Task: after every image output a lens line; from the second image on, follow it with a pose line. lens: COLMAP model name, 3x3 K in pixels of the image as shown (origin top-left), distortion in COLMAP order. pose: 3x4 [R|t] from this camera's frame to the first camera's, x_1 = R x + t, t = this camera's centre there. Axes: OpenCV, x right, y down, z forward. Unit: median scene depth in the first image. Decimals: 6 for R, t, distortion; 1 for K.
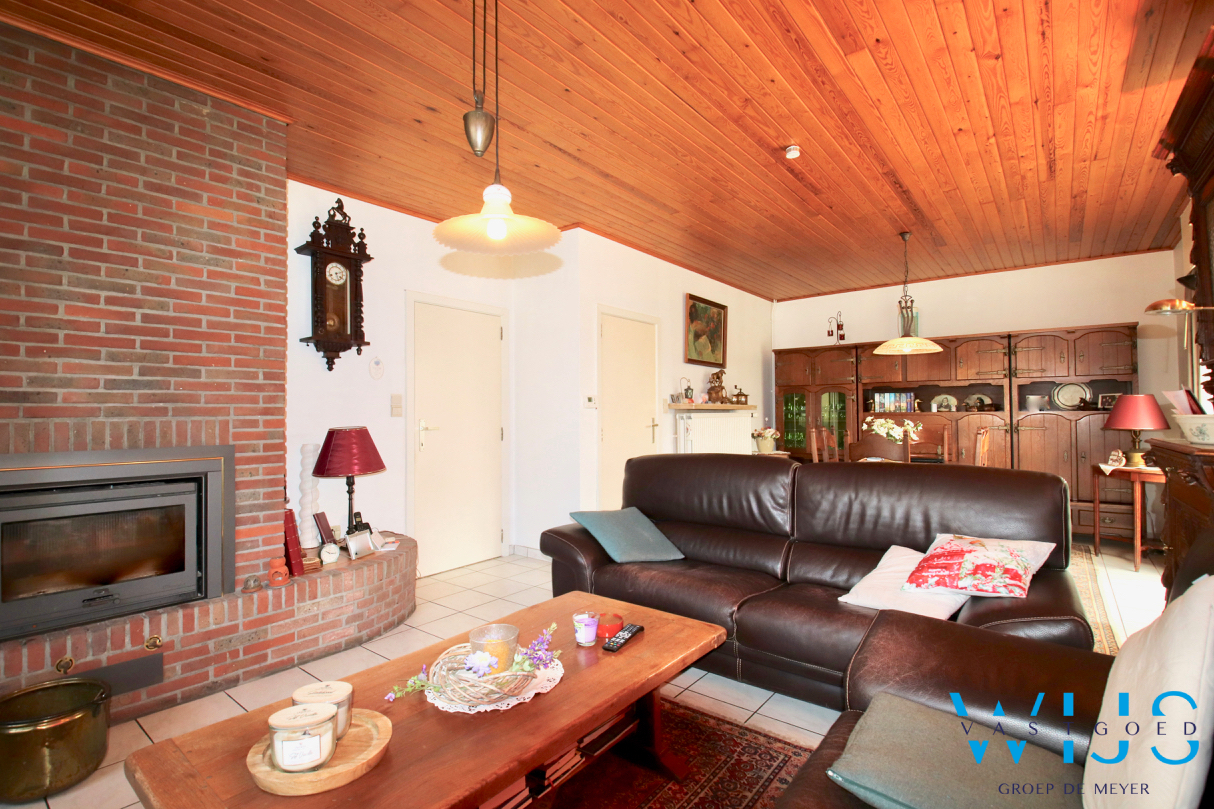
lens RADIAL K [[563.8, 0, 593.9], [0, 563.8, 403.5], [0, 0, 1]] dist [-0.015363, -0.001029]
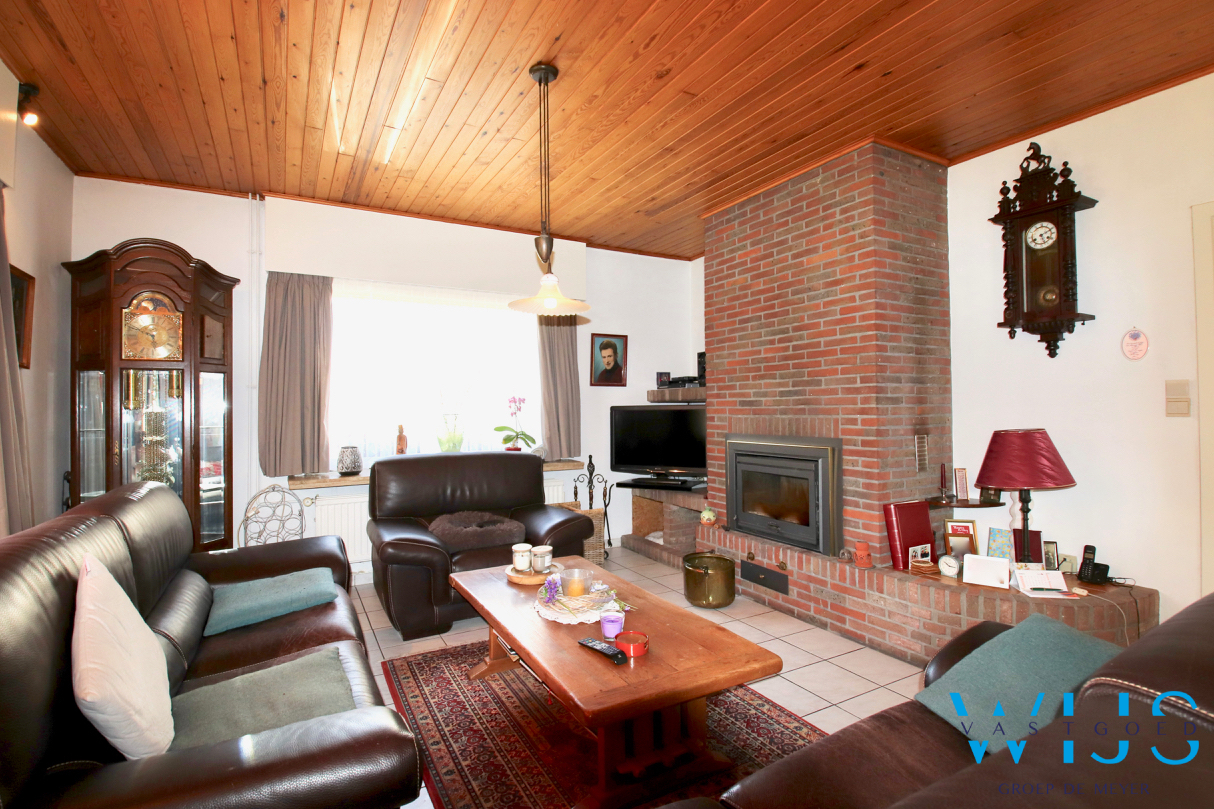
lens RADIAL K [[563.8, 0, 593.9], [0, 563.8, 403.5], [0, 0, 1]] dist [-0.015363, -0.001029]
pose [[-0.368840, 0.001264, -0.929492, 0.694224], [0.029874, 0.999499, -0.010495, -0.006026], [0.929013, -0.031639, -0.368693, 0.950246]]
